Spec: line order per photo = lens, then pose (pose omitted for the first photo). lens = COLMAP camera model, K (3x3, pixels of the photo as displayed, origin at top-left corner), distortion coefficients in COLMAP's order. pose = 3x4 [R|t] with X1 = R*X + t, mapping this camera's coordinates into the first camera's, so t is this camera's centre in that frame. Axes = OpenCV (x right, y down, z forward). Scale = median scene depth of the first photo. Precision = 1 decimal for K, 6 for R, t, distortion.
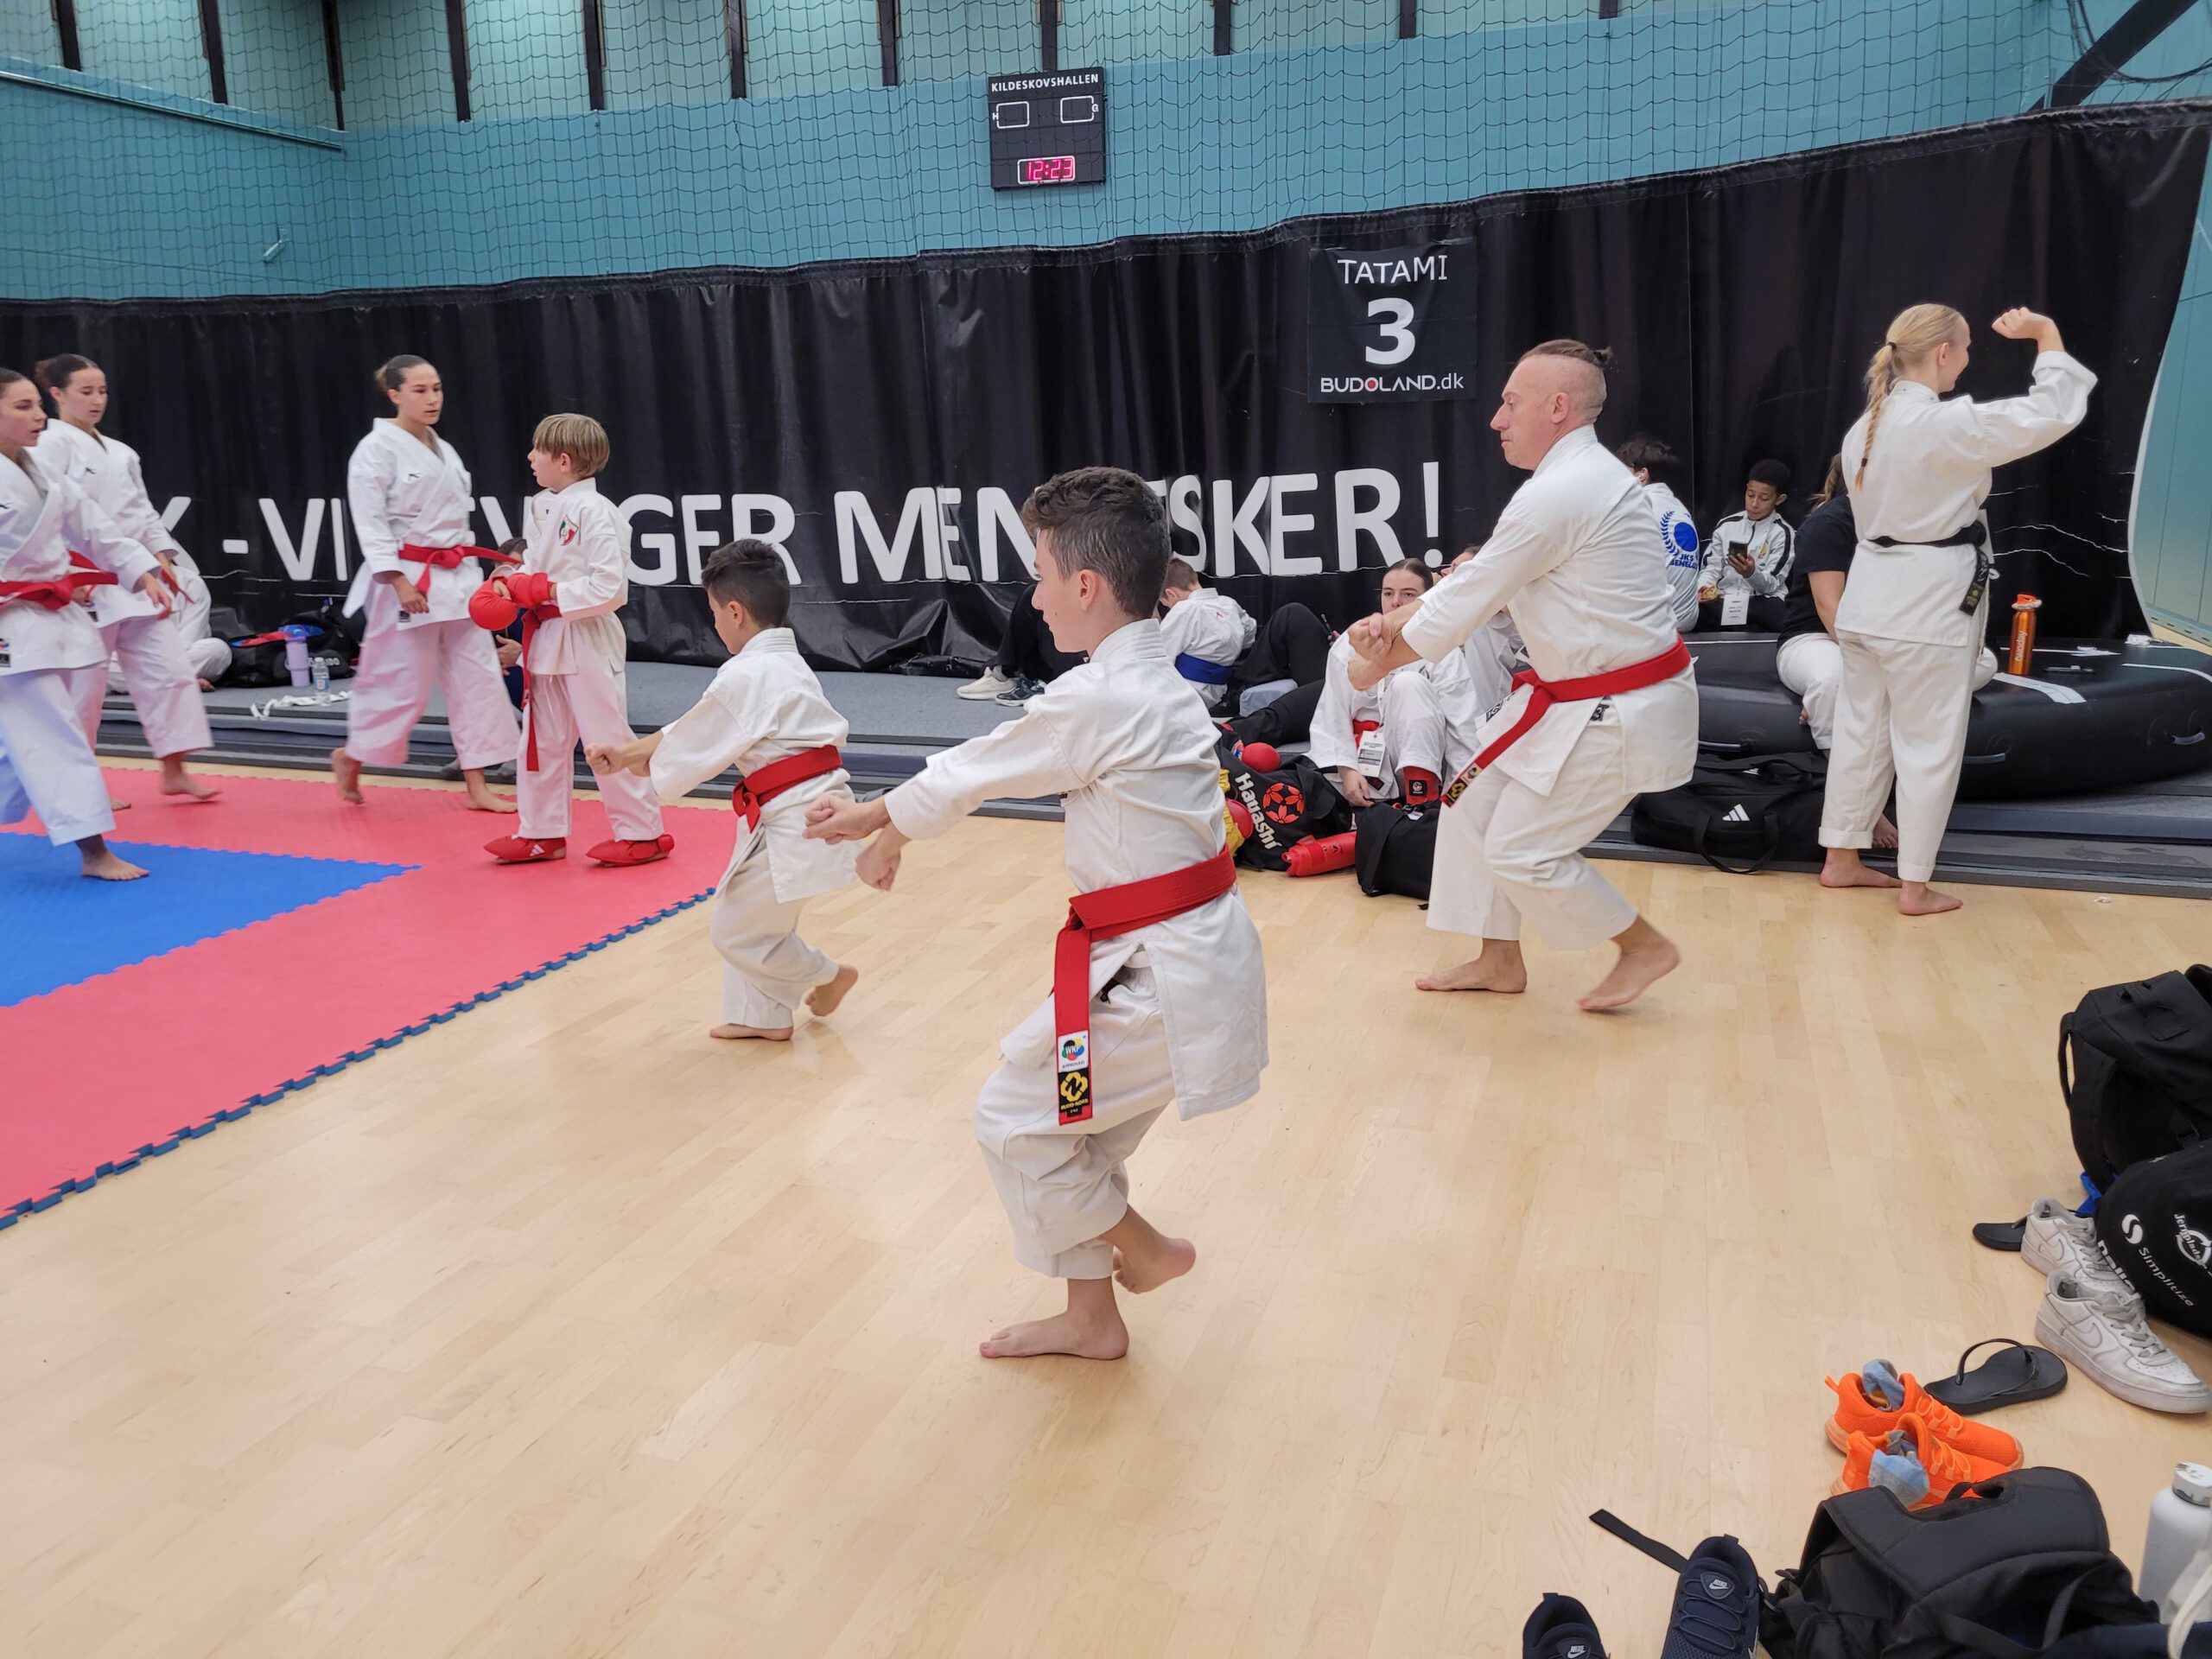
lens RADIAL K [[1674.5, 0, 1091.2], [0, 1674.5, 802.5], [0, 0, 1]] dist [0.057682, -0.048029]
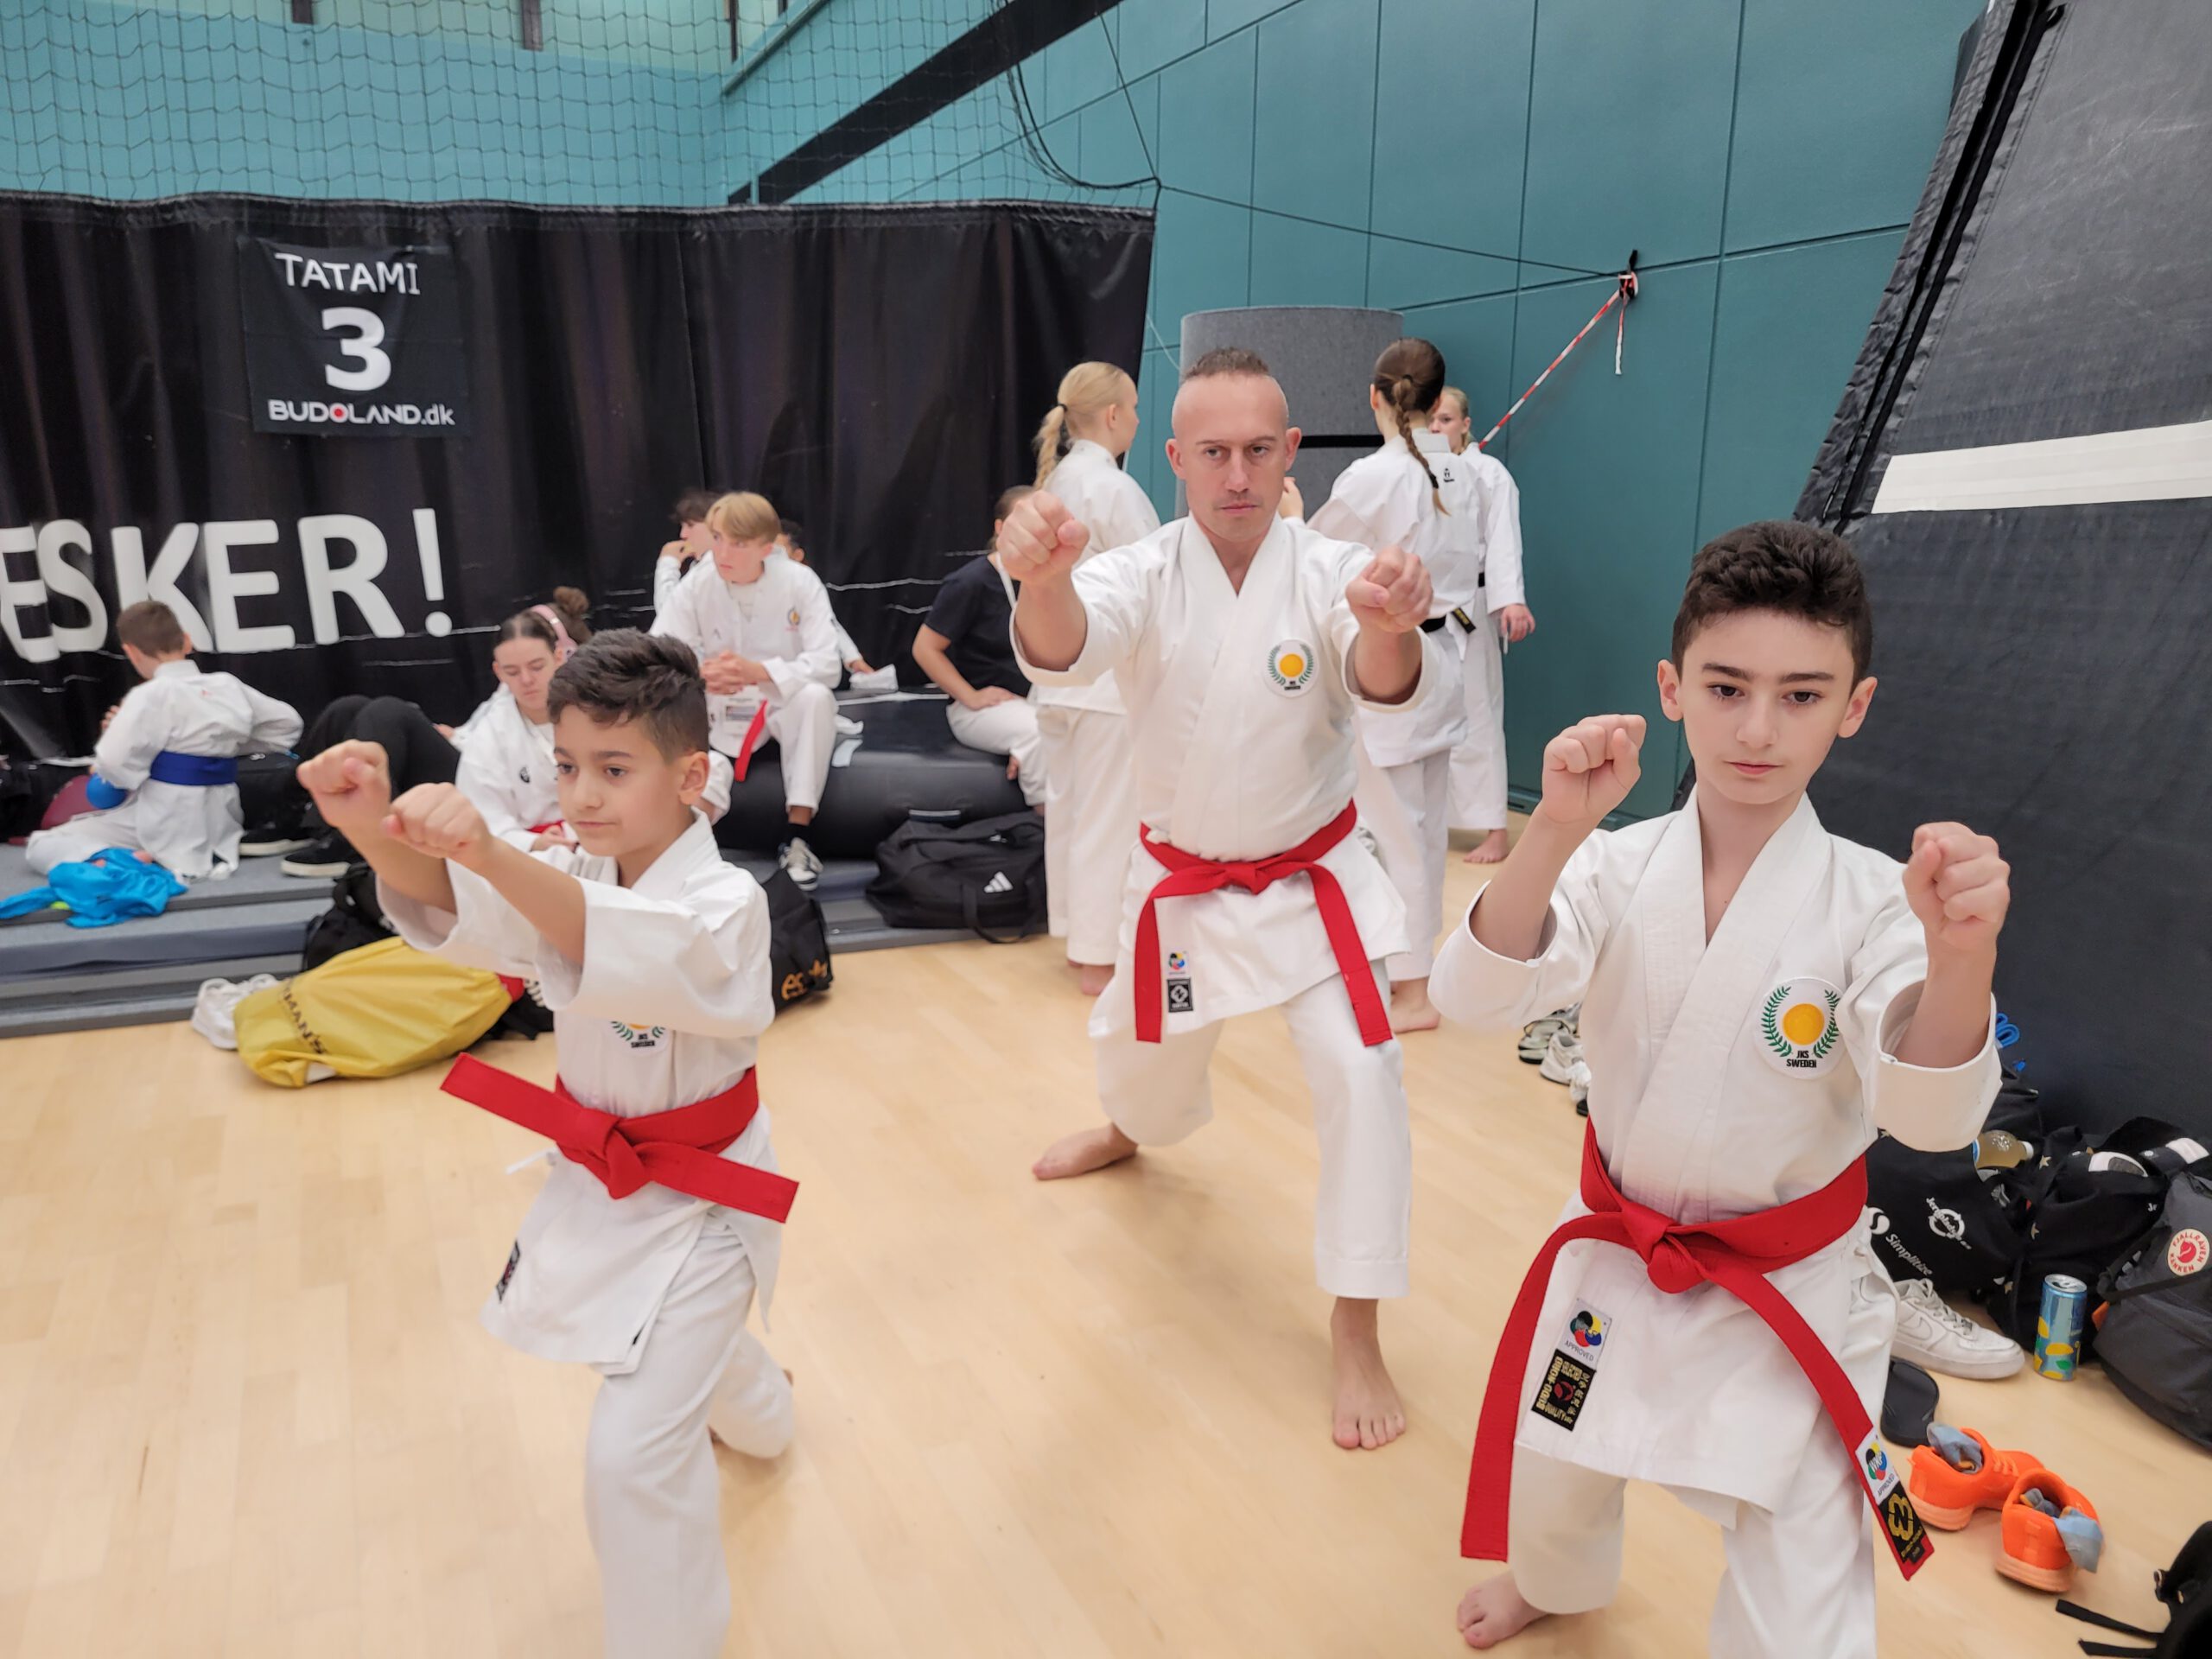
lens RADIAL K [[1677.6, 0, 1097.9], [0, 1677.6, 831.2], [0, 0, 1]] dist [0.052867, -0.052070]
pose [[0.720132, -0.115632, 0.684133, -0.144106], [0.124451, 0.991551, 0.036592, -0.031389], [-0.682584, 0.058791, 0.728438, 0.159119]]
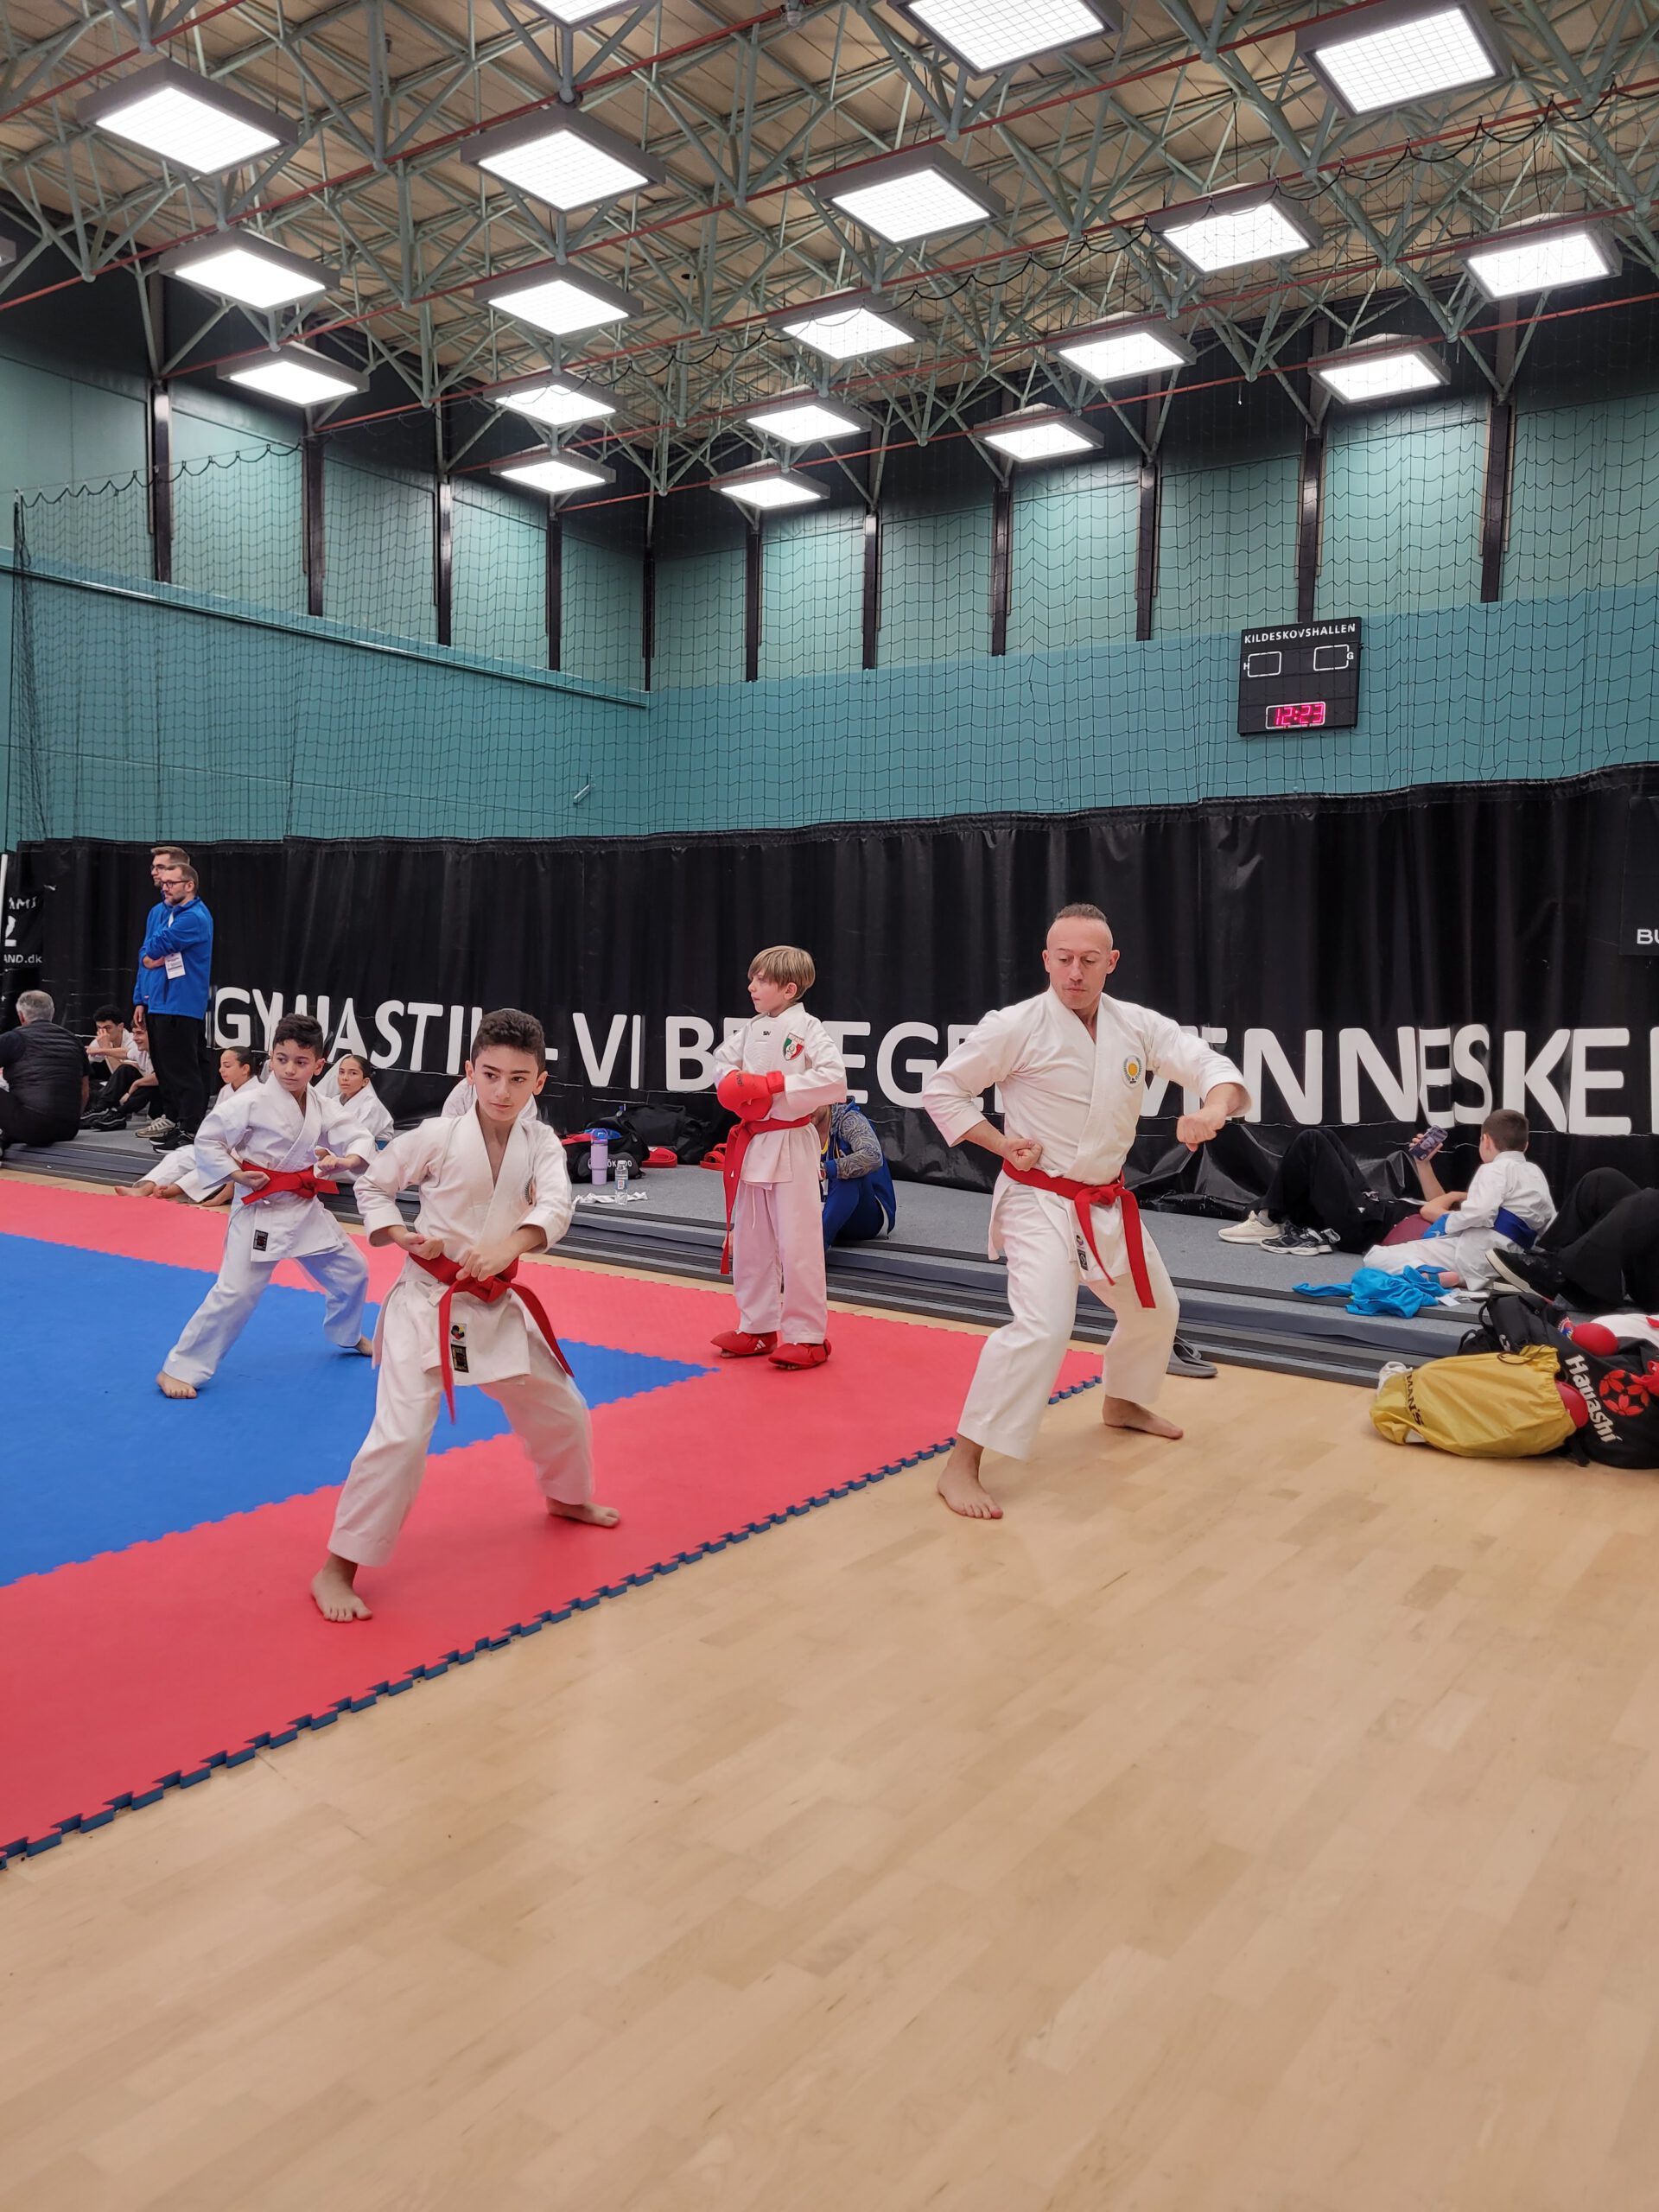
lens RADIAL K [[1668.4, 0, 834.5], [0, 1668.4, 1104.6], [0, 0, 1]] dist [0.061986, -0.053718]
pose [[0.963327, 0.053028, -0.263039, -0.040180], [-0.086829, 0.989140, -0.118588, -0.005042], [0.253894, 0.137078, 0.957469, -0.000730]]
